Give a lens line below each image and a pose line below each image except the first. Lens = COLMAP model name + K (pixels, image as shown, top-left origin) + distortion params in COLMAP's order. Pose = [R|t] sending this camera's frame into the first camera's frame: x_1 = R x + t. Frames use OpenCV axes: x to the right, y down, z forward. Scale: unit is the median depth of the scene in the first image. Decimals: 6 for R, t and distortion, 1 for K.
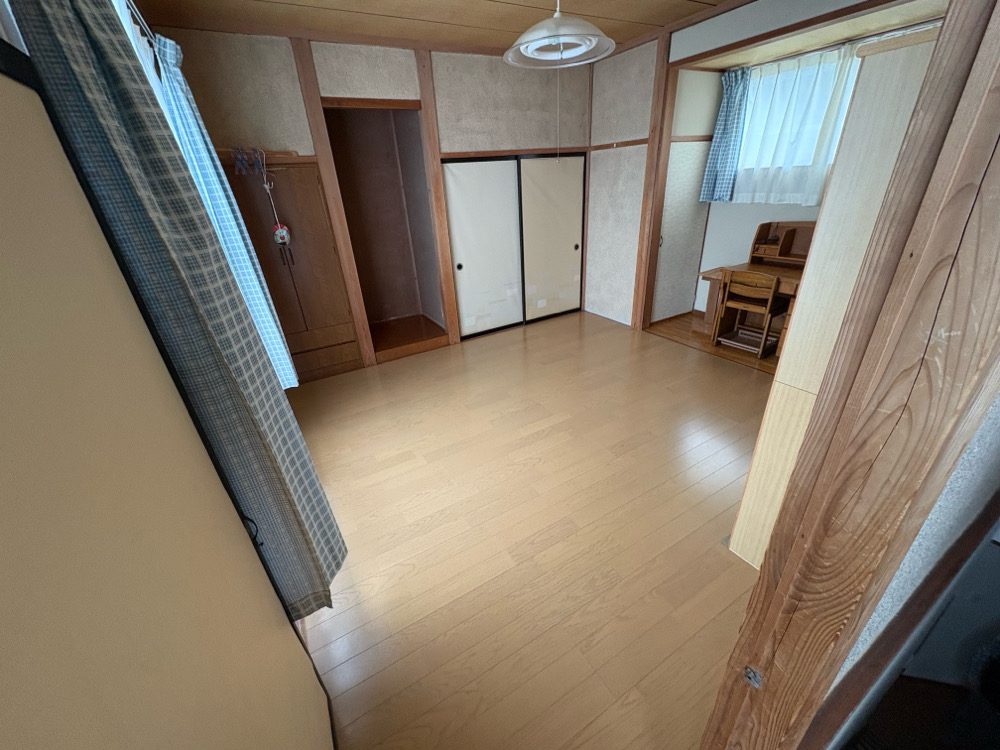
lens RADIAL K [[396.4, 0, 500.0], [0, 396.4, 375.0], [0, 0, 1]] dist [0.000384, -0.000026]
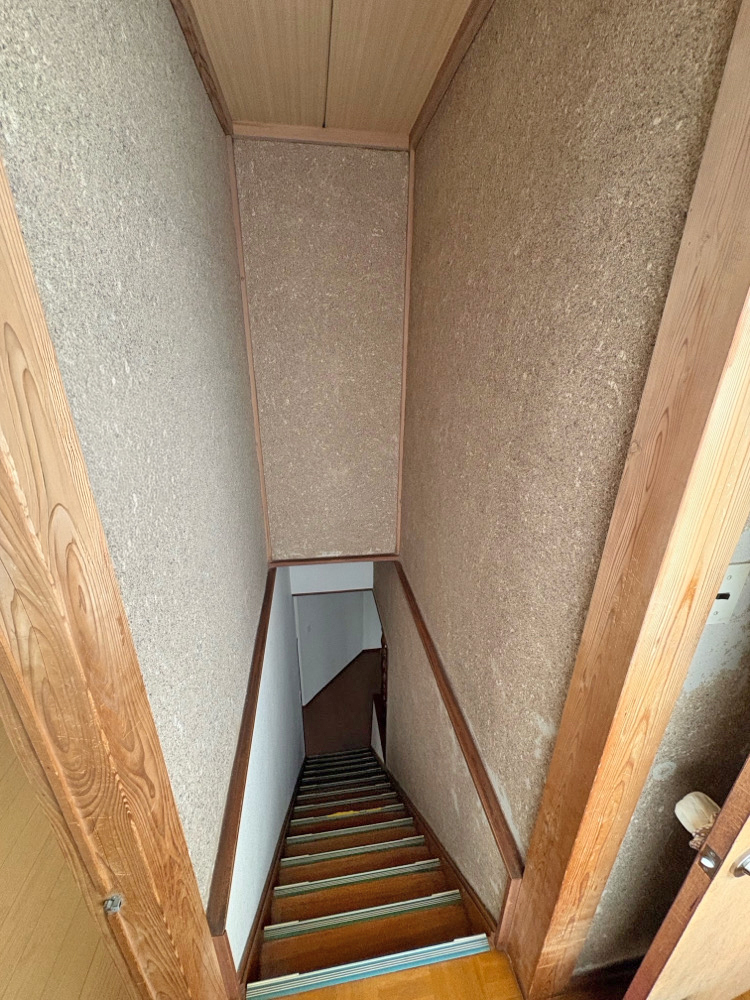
lens RADIAL K [[396.4, 0, 375.0], [0, 396.4, 500.0], [0, 0, 1]] dist [0.000384, -0.000026]
pose [[0.370402, -0.275738, 0.887001, 0.368365], [0.380684, 0.916106, 0.125816, -0.021410], [-0.847279, 0.291065, 0.444297, -0.323734]]
